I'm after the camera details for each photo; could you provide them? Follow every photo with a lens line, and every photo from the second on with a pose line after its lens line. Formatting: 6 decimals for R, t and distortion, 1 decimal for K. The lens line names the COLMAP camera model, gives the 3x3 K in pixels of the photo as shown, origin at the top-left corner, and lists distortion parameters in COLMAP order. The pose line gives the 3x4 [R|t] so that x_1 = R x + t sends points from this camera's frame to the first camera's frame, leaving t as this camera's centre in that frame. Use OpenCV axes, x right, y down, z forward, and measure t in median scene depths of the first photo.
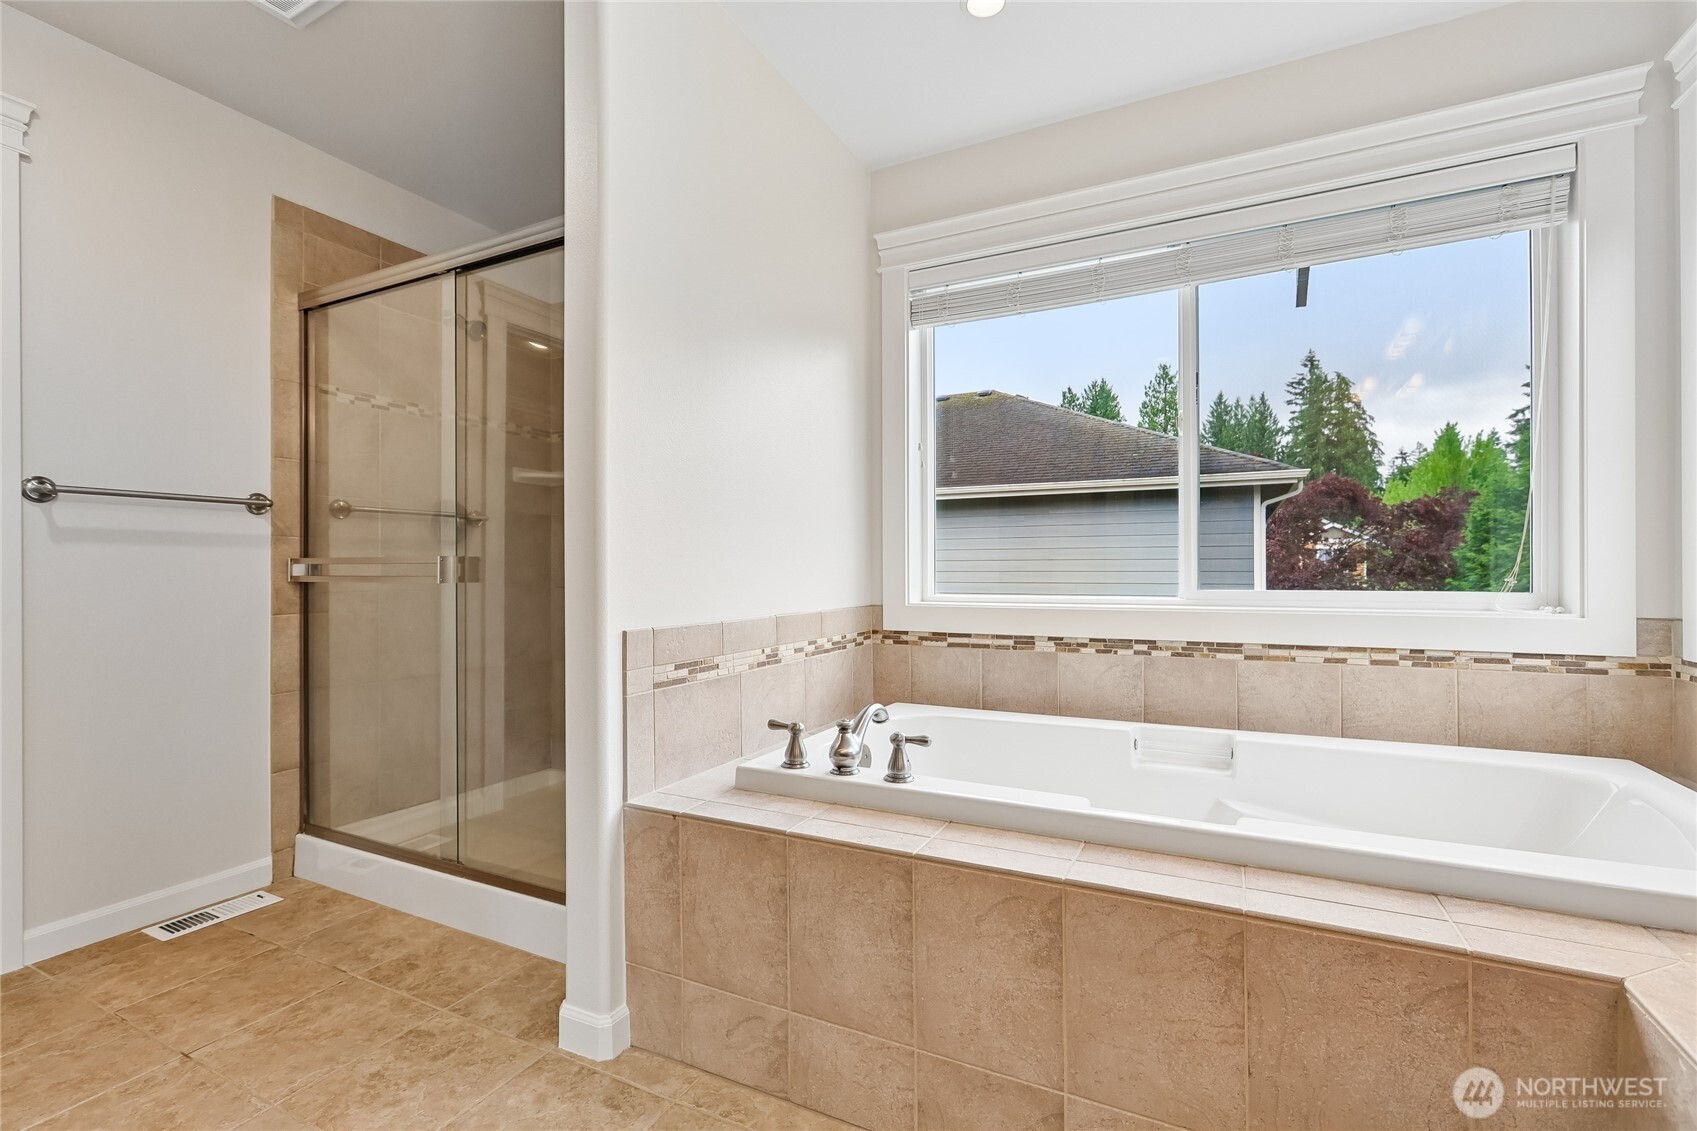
lens RADIAL K [[750.2, 0, 856.1], [0, 750.2, 565.3], [0, 0, 1]] dist [-0.004097, 0.002196]
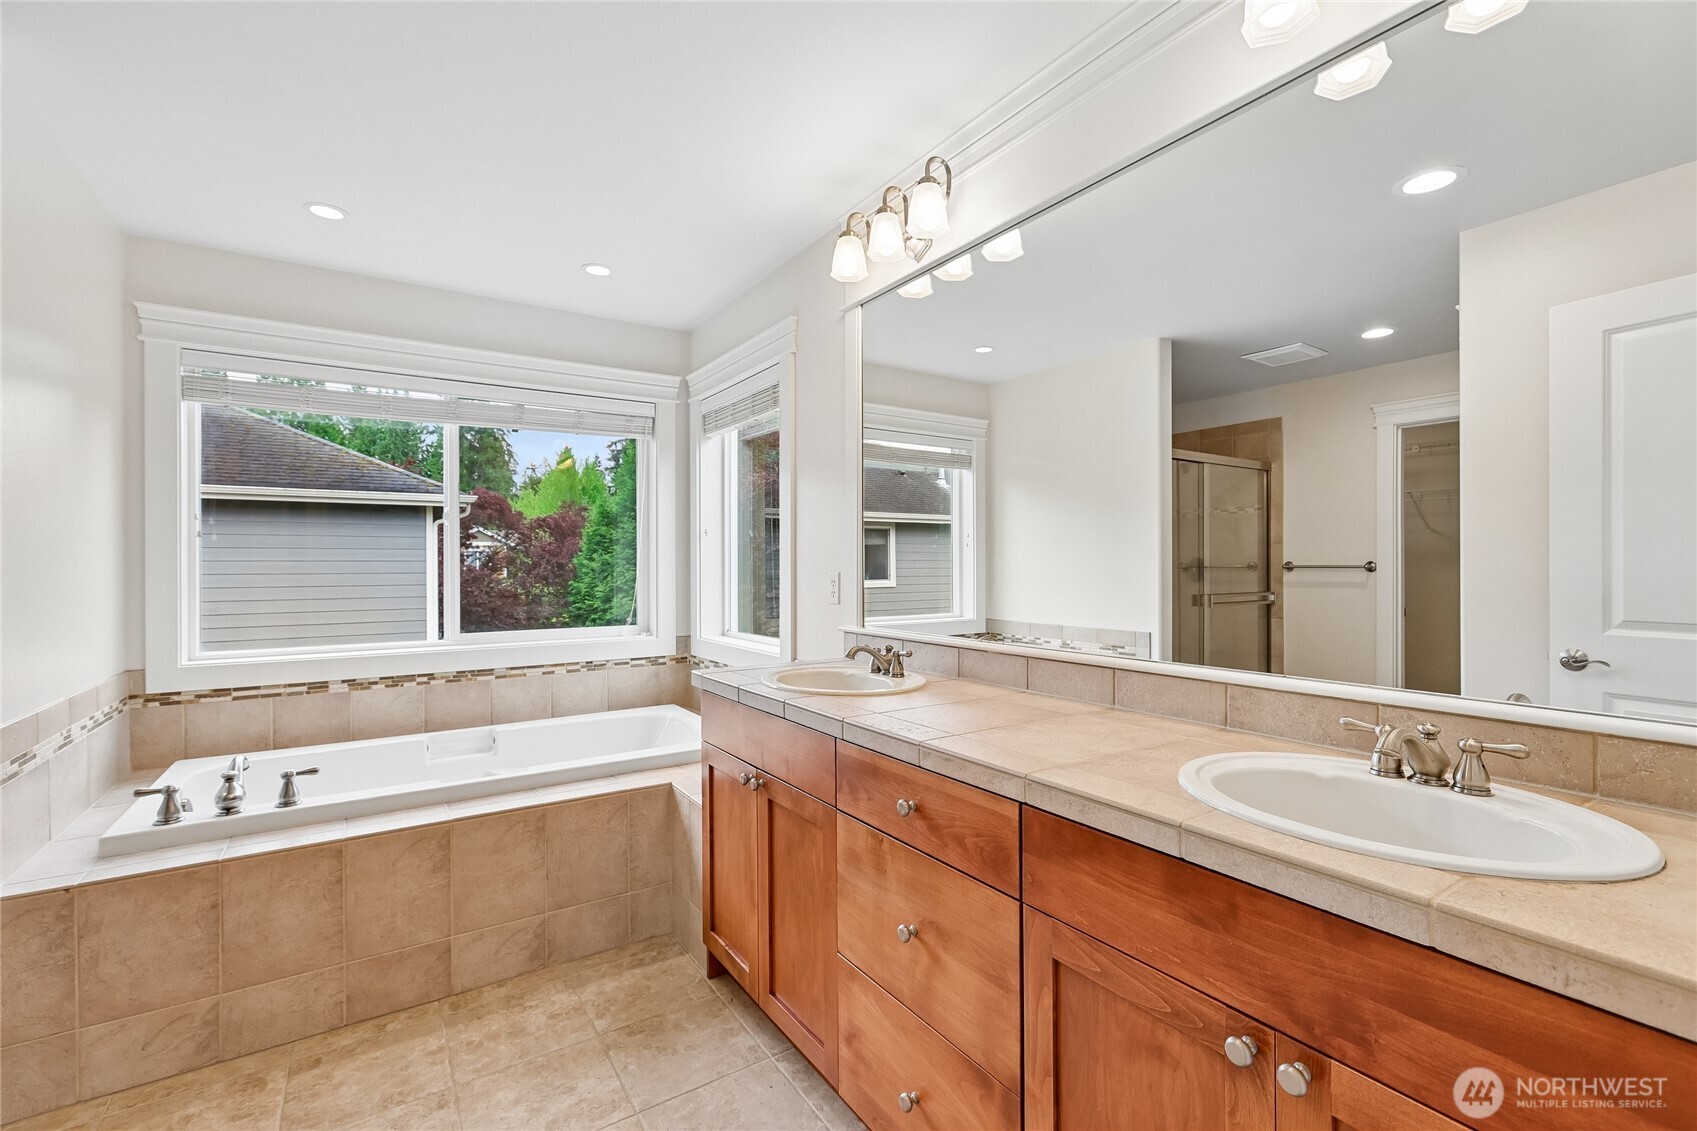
lens RADIAL K [[750.2, 0, 856.3], [0, 750.2, 561.6], [0, 0, 1]] dist [-0.004097, 0.002196]
pose [[0.507625, 0.002535, 0.861575, -0.509100], [-0.000243, 0.999996, -0.002799, -0.130963], [-0.861578, 0.001212, 0.507623, -0.497911]]
